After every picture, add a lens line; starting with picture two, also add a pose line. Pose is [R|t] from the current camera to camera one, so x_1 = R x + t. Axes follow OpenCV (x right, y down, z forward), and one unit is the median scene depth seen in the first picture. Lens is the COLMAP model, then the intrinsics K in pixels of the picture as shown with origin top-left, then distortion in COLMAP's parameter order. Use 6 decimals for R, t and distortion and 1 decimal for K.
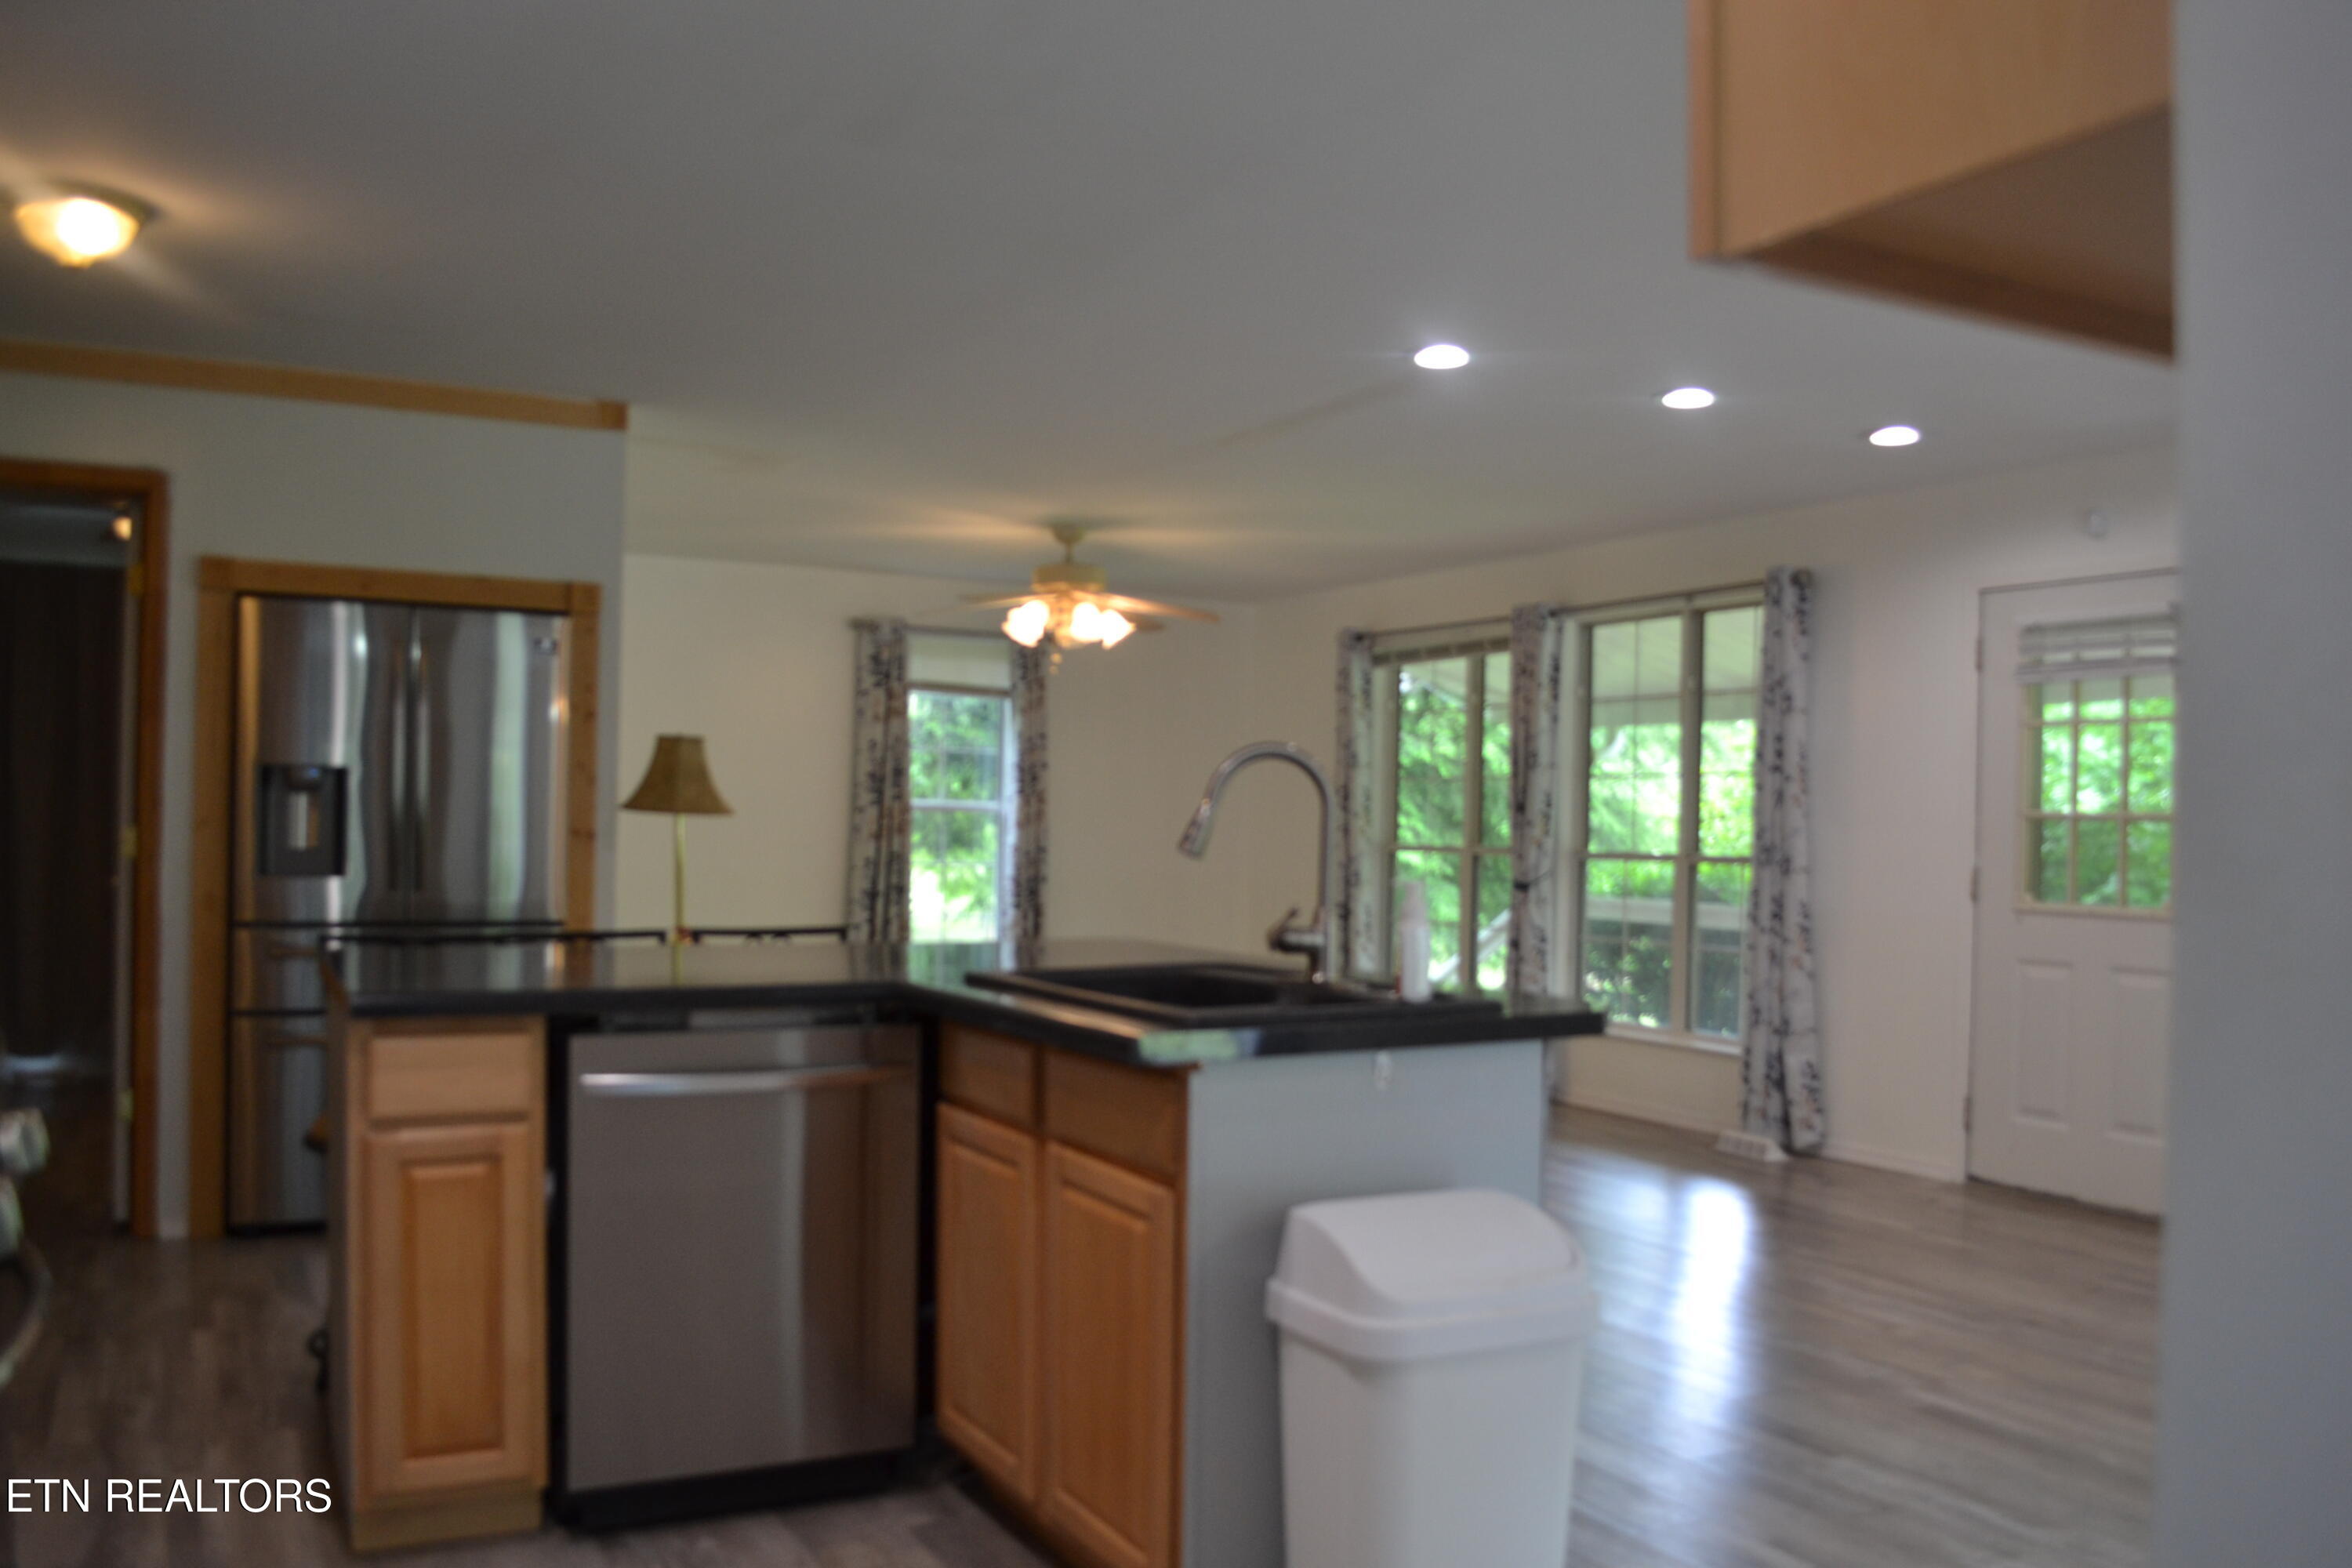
lens RADIAL K [[1897.4, 0, 1163.8], [0, 1897.4, 812.1], [0, 0, 1]] dist [-0.082720, 0.006299]
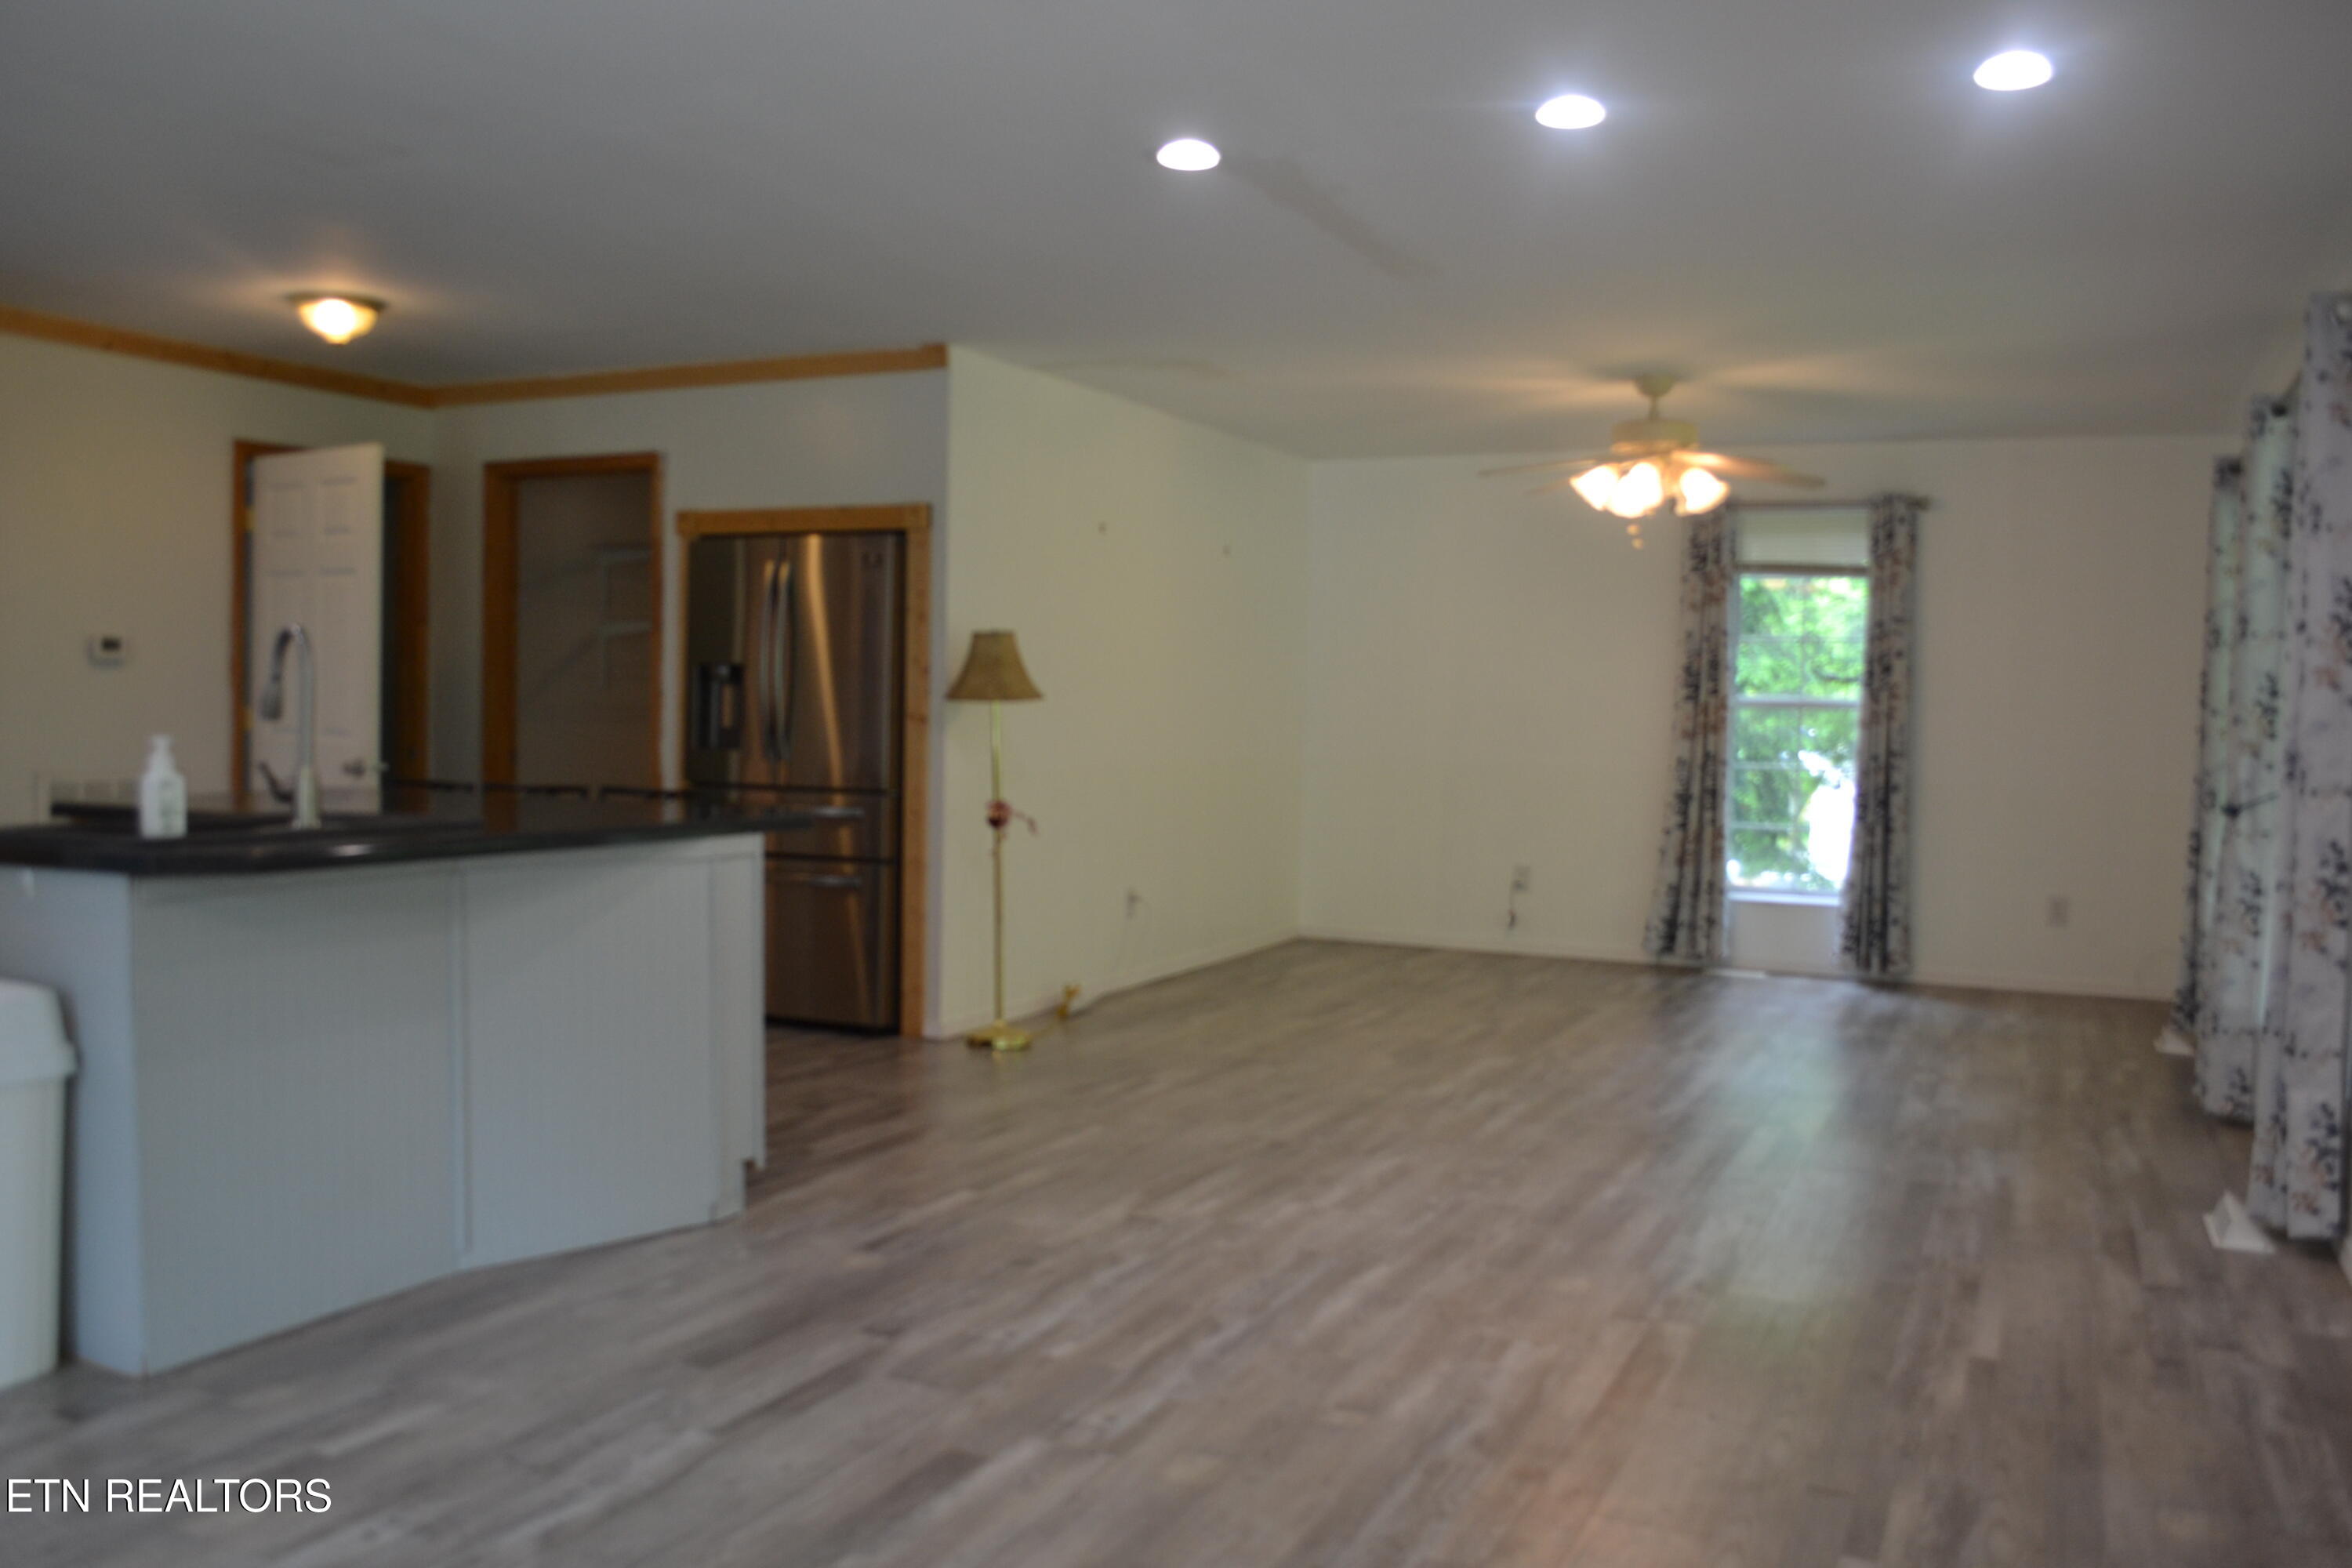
lens RADIAL K [[1897.4, 0, 1164.9], [0, 1897.4, 799.5], [0, 0, 1]] dist [-0.082720, 0.006299]
pose [[0.590323, 0.035504, -0.806386, 0.600183], [-0.004692, 0.999166, 0.040557, 0.011251], [0.807154, -0.020158, 0.589997, 0.345063]]
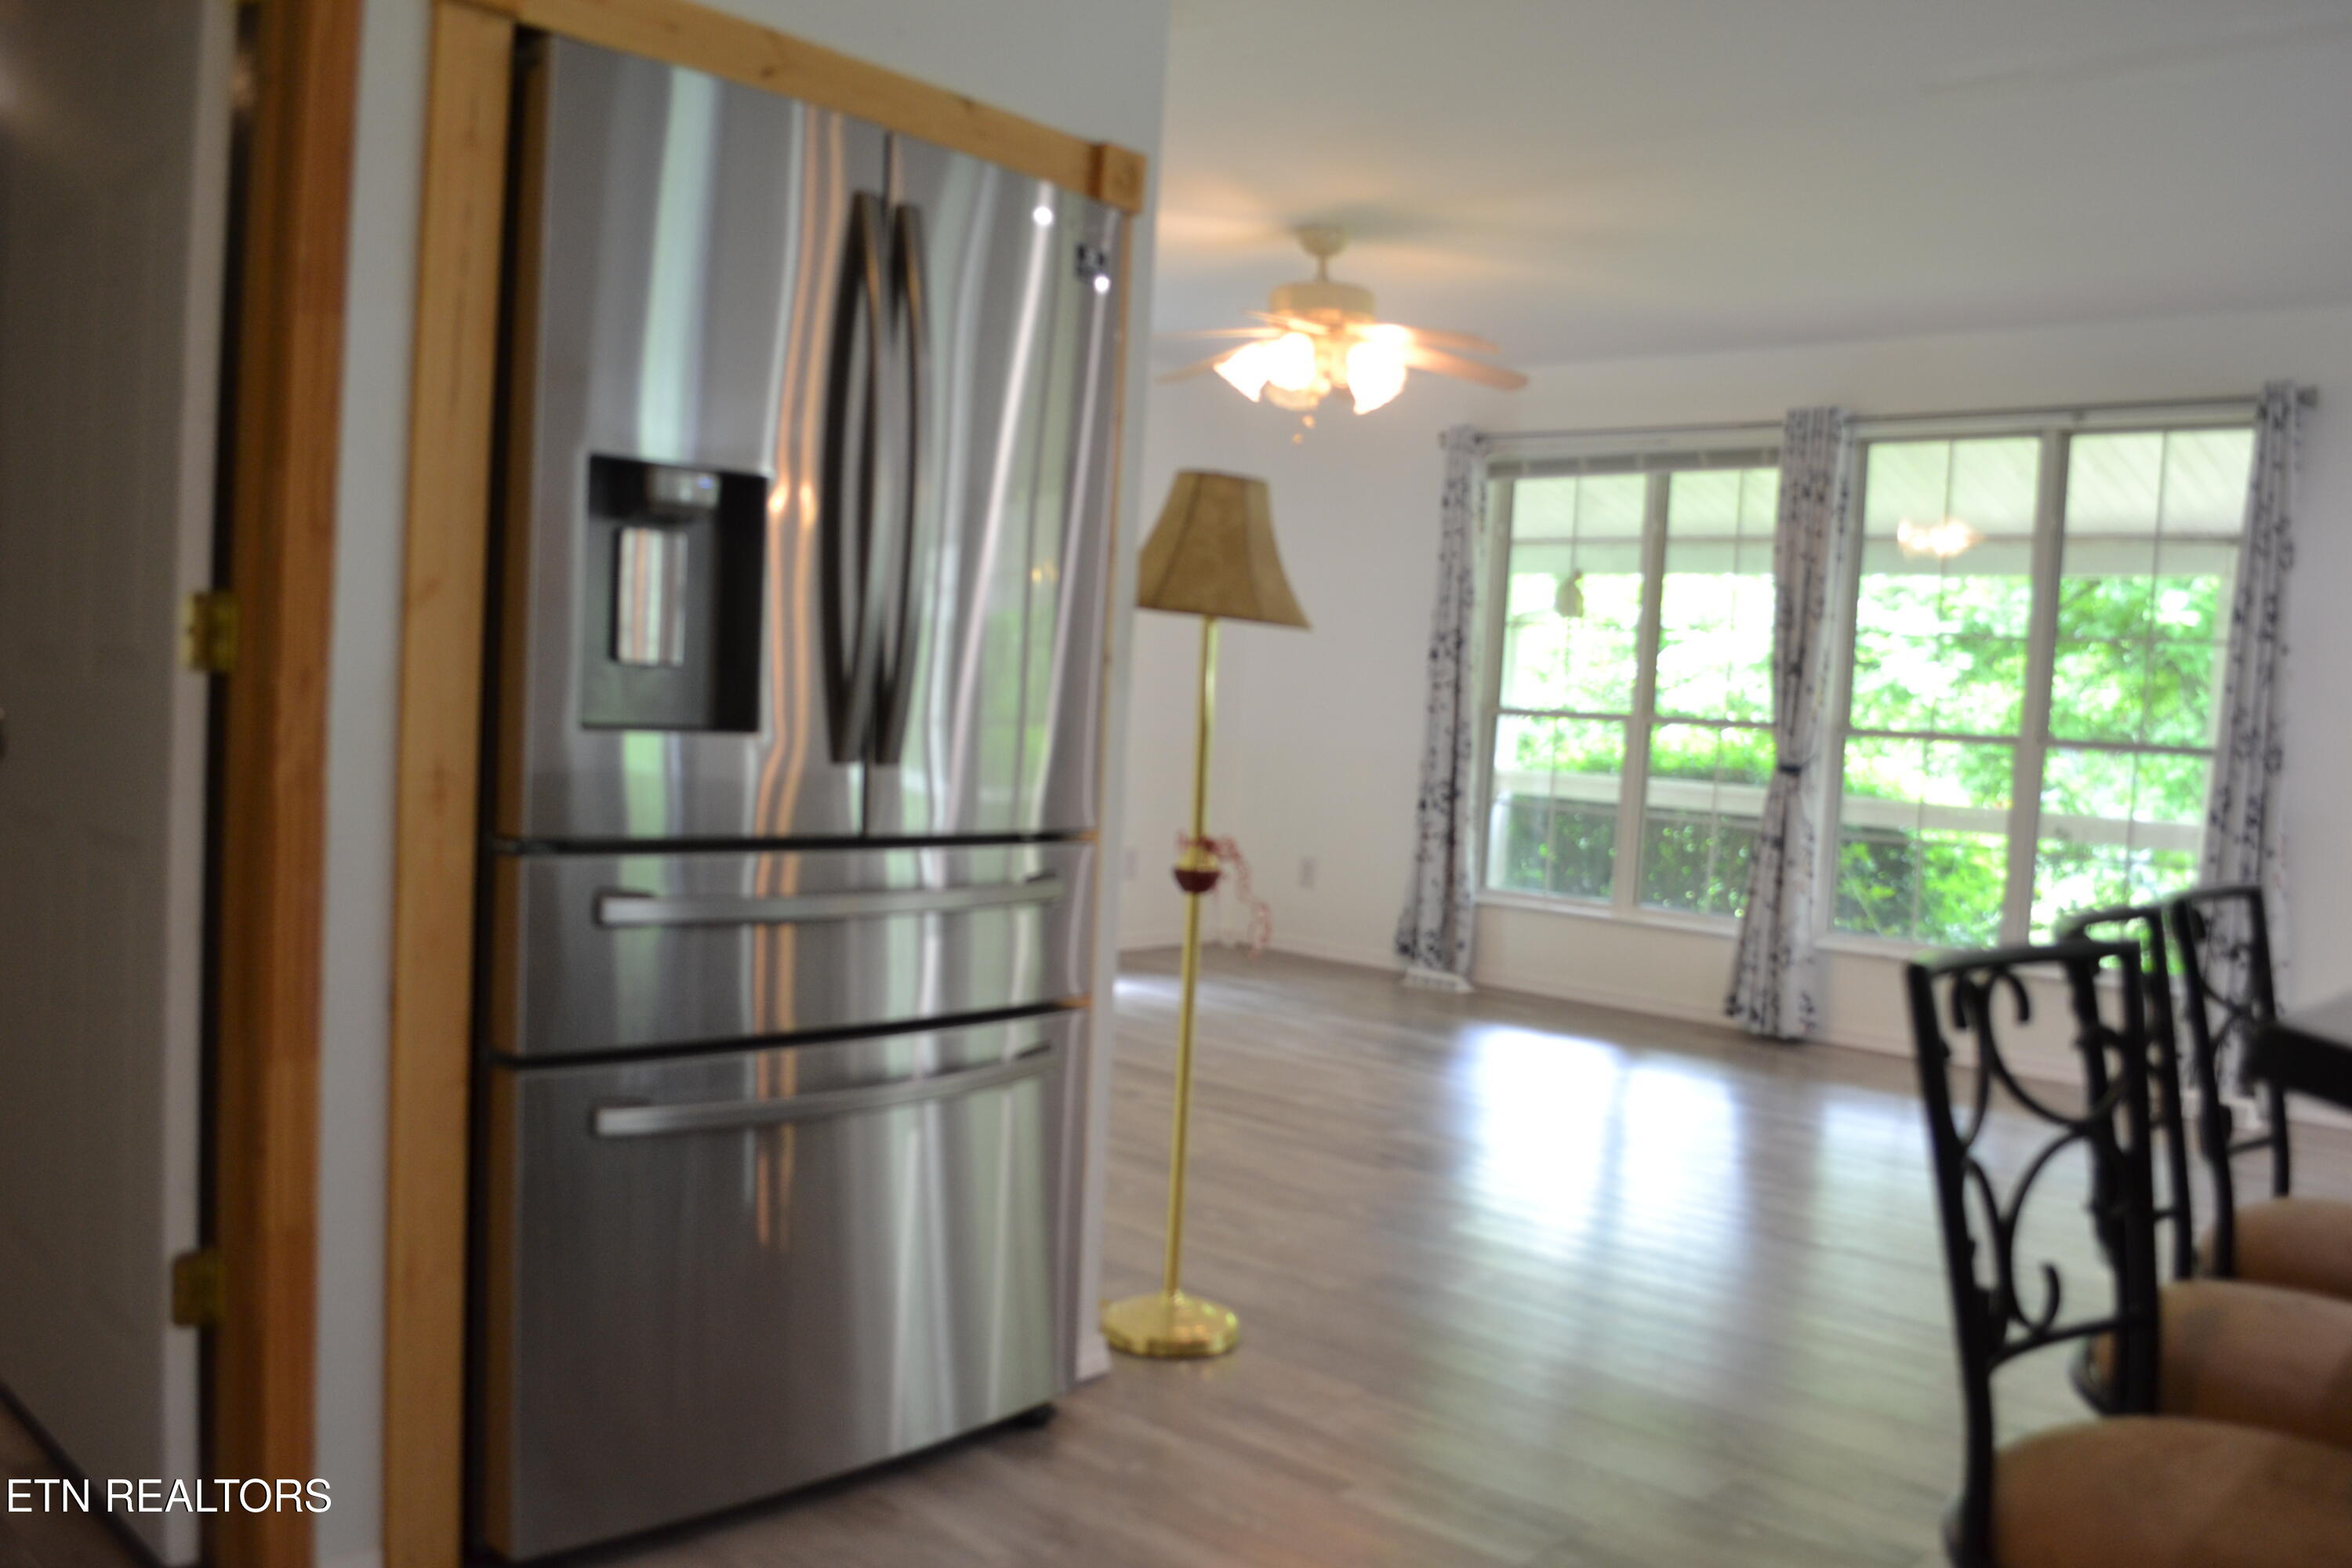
lens RADIAL K [[1897.4, 0, 1164.6], [0, 1897.4, 792.3], [0, 0, 1]] dist [-0.082720, 0.006299]
pose [[0.946022, 0.018258, 0.323588, -0.366959], [-0.040497, 0.997246, 0.062127, 0.013140], [-0.321562, -0.071878, 0.944156, 0.416911]]
